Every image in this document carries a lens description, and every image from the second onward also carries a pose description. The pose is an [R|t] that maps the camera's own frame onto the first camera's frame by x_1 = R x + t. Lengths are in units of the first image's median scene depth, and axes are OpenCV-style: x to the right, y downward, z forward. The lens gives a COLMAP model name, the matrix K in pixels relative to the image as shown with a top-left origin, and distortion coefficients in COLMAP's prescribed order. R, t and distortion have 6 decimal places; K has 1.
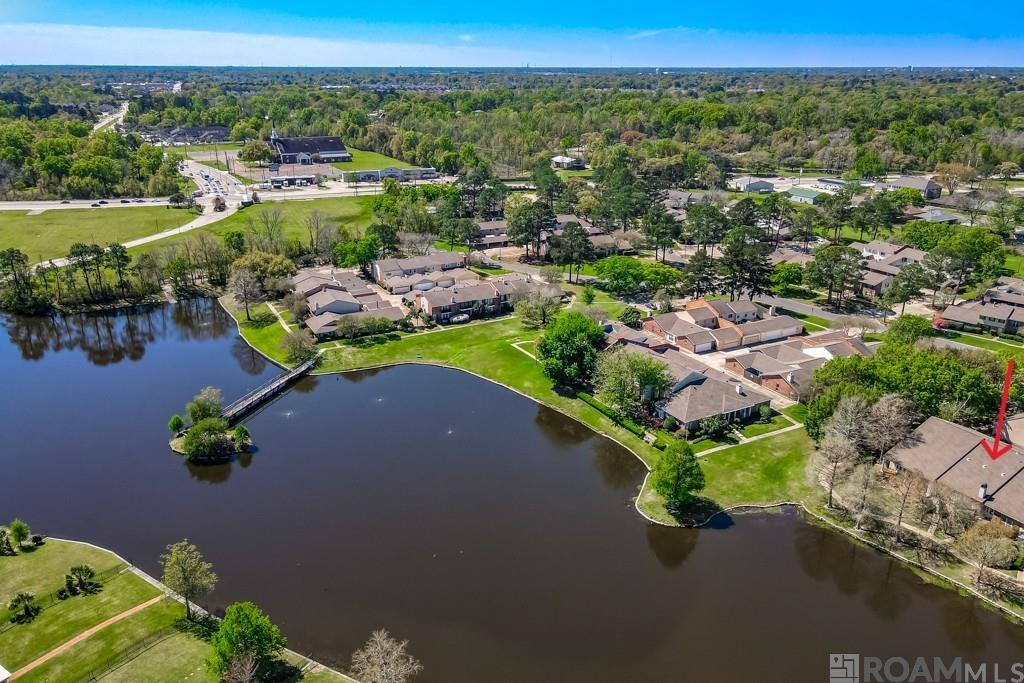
lens RADIAL K [[754.9, 0, 511.4], [0, 754.9, 353.1], [0, 0, 1]] dist [0.010448, 0.008432]
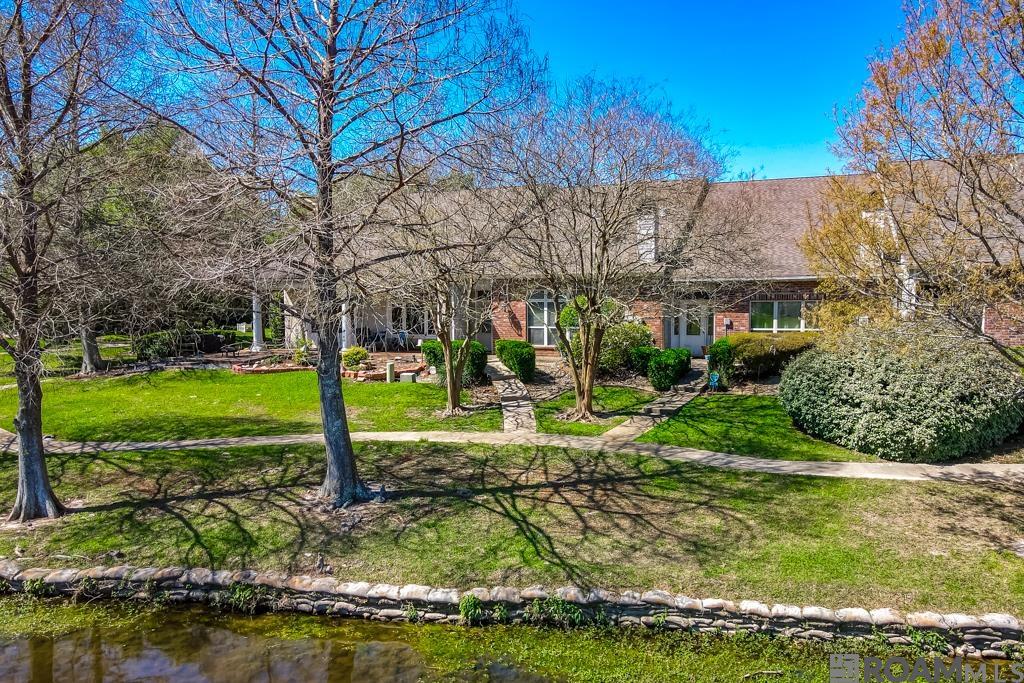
lens RADIAL K [[754.9, 0, 511.4], [0, 754.9, 353.1], [0, 0, 1]] dist [0.010448, 0.008432]
pose [[0.761758, -0.044508, 0.646331, 0.419228], [0.238904, 0.946627, -0.216383, 0.239770], [-0.602204, 0.319242, 0.731734, 0.823211]]
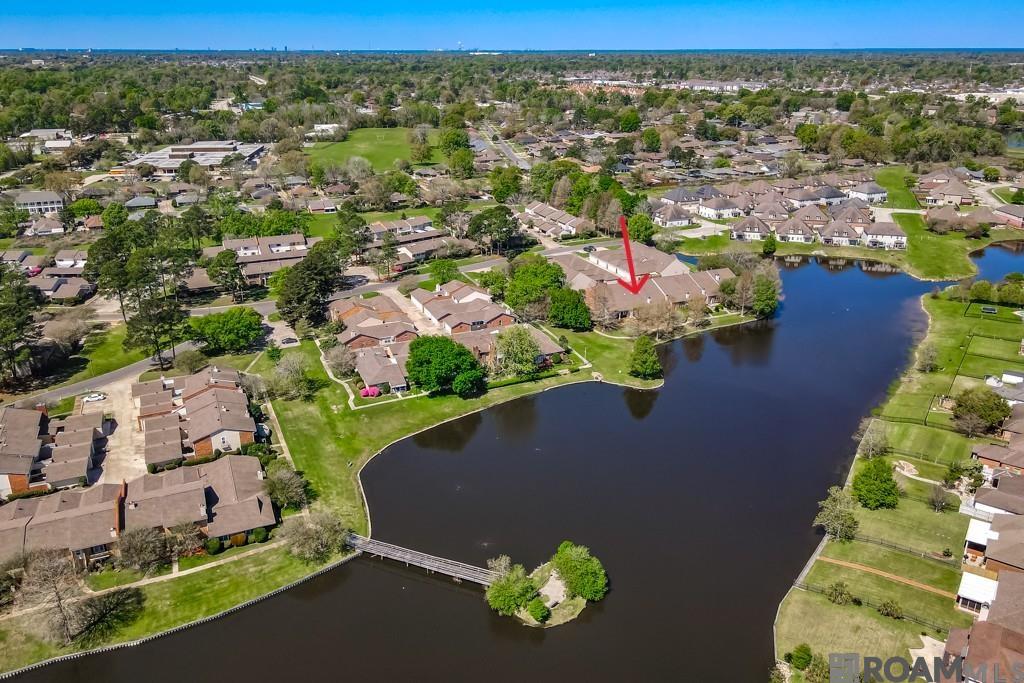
lens RADIAL K [[754.9, 0, 511.4], [0, 754.9, 353.1], [0, 0, 1]] dist [0.010448, 0.008432]
pose [[0.031485, -0.365211, 0.930392, -1.297432], [0.351274, 0.875515, 0.331783, -0.485213], [-0.935743, 0.316376, 0.155855, 1.017012]]
